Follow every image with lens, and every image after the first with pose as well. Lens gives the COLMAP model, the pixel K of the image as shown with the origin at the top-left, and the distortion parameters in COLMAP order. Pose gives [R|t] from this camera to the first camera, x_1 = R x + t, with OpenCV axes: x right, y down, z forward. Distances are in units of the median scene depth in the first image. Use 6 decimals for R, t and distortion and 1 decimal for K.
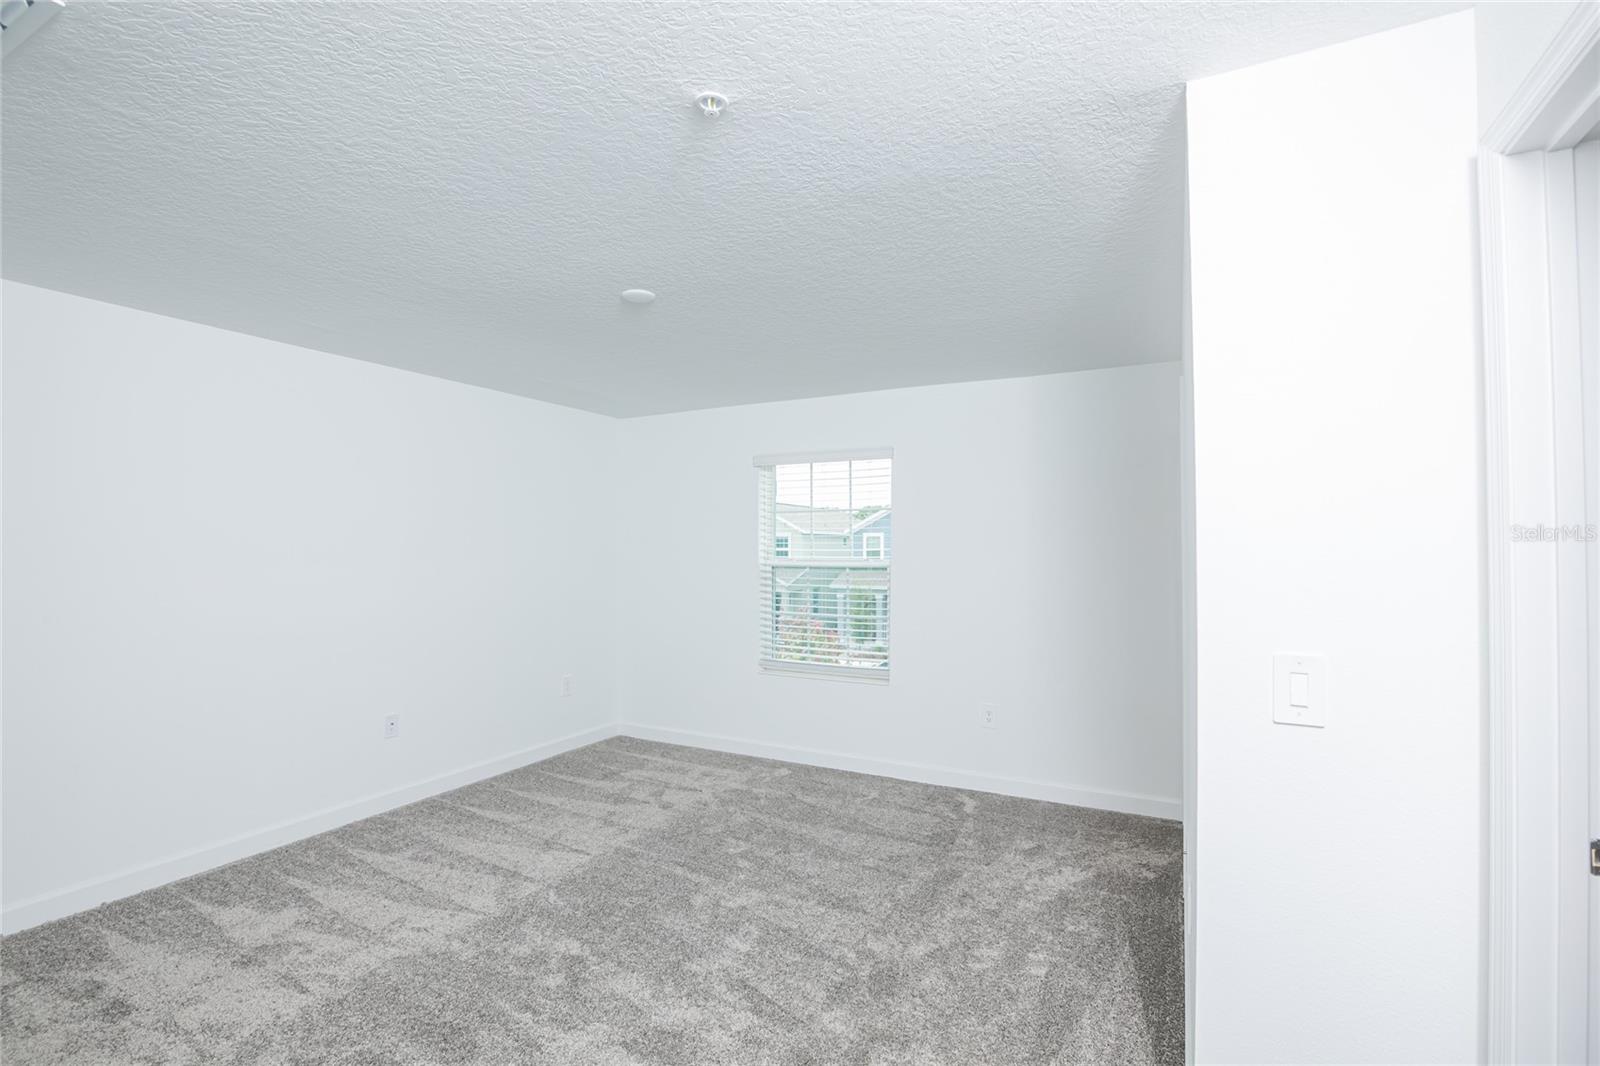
lens RADIAL K [[762.5, 0, 806.3], [0, 762.5, 543.6], [0, 0, 1]] dist [-0.016109, 0.000024]
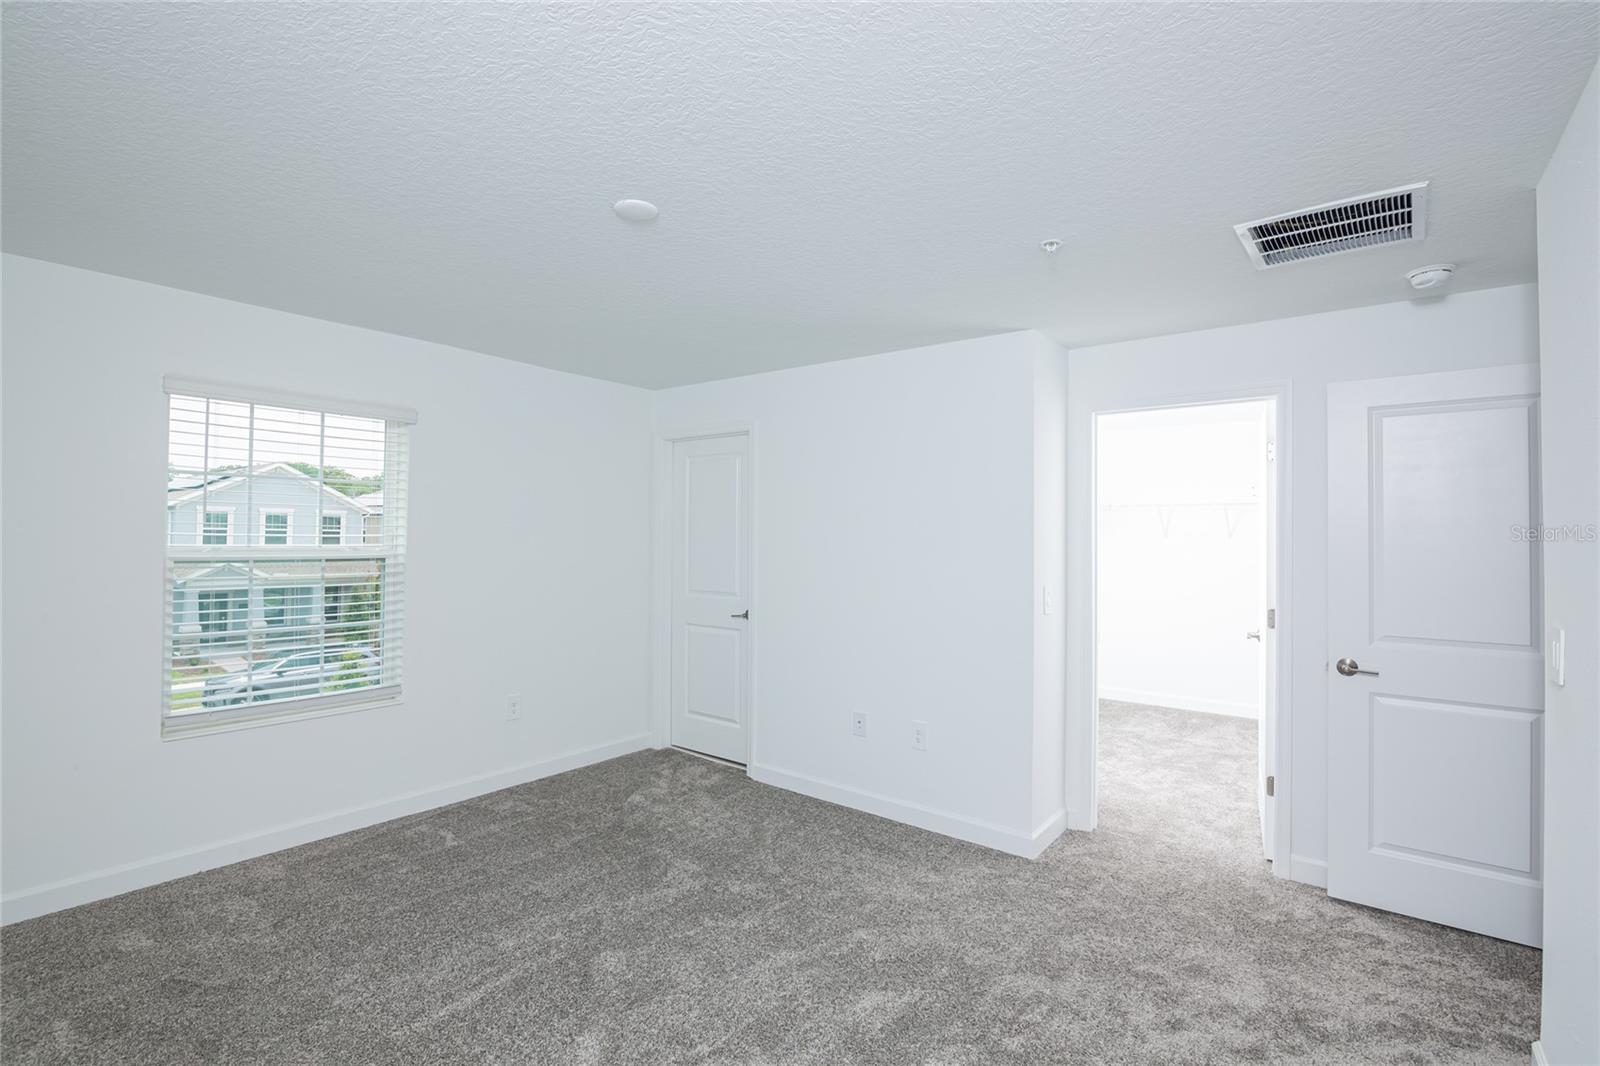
lens RADIAL K [[762.5, 0, 806.3], [0, 762.5, 543.6], [0, 0, 1]] dist [-0.016109, 0.000024]
pose [[0.149705, -0.006343, 0.988710, -0.618023], [-0.019692, 0.999762, 0.009396, 0.001343], [-0.988535, -0.020876, 0.149545, 0.461365]]
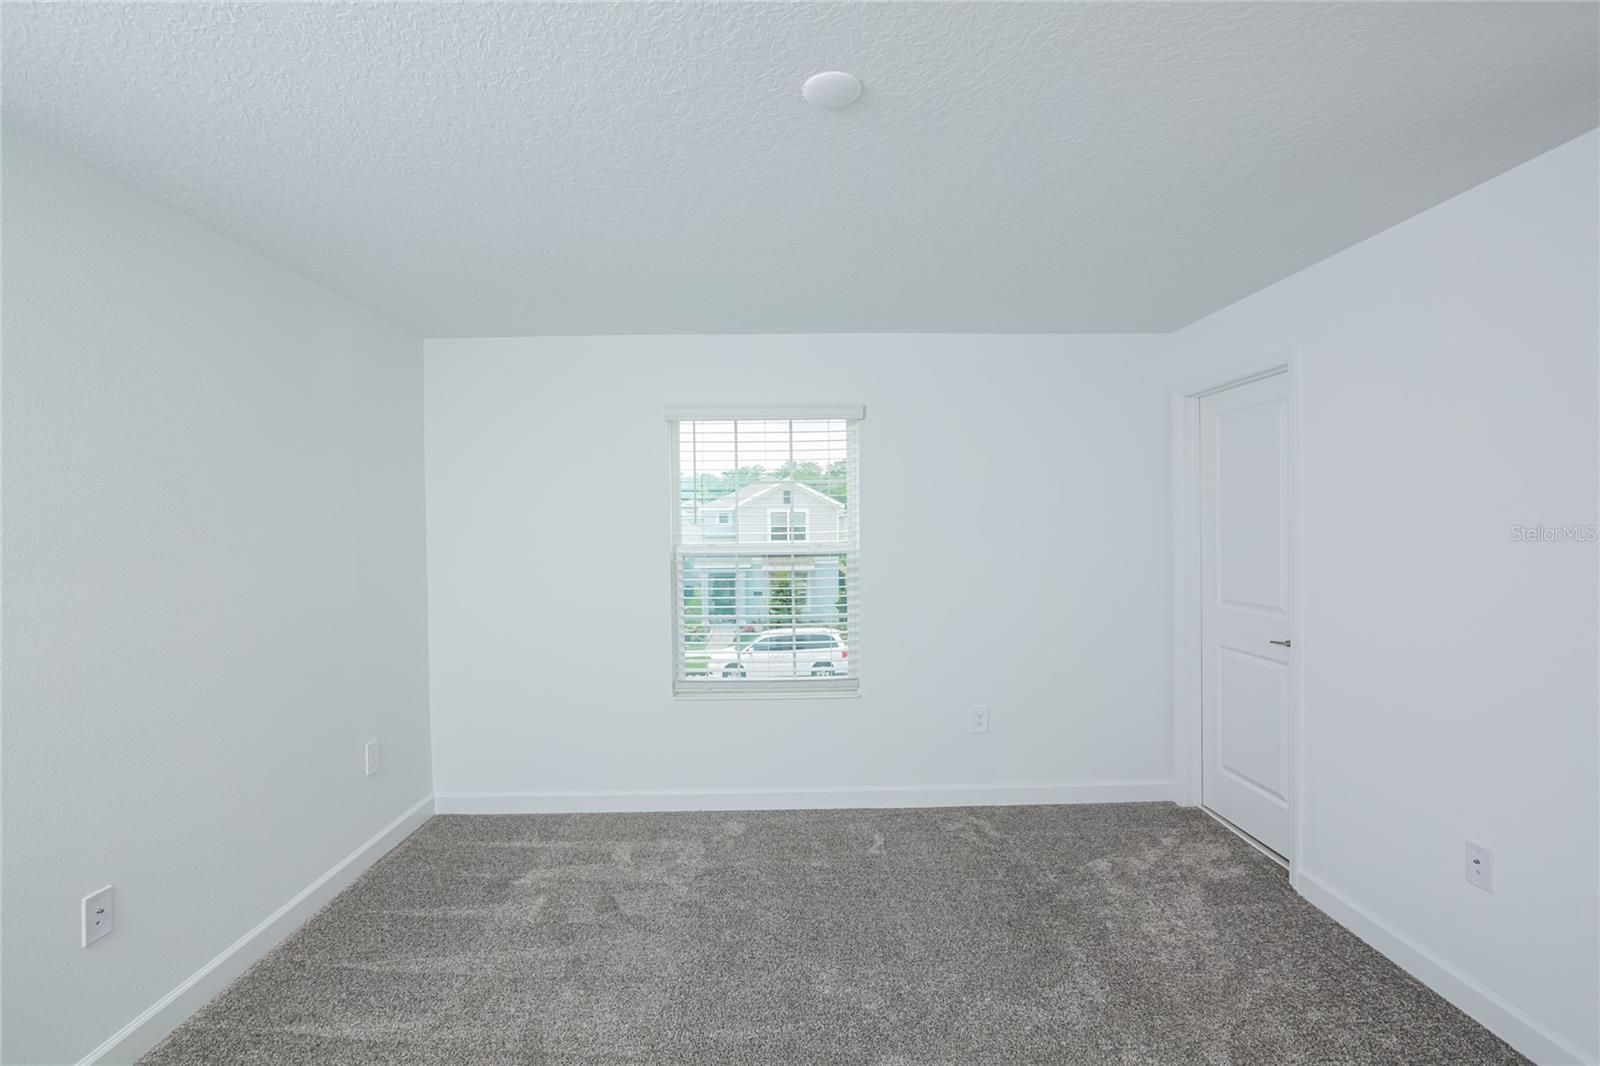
lens RADIAL K [[743.4, 0, 802.1], [0, 743.4, 551.7], [0, 0, 1]] dist [-0.018942, -0.000209]
pose [[0.873799, -0.028108, 0.485475, -0.325021], [0.009399, 0.999118, 0.040929, -0.002808], [-0.486197, -0.031201, 0.873292, 0.339476]]
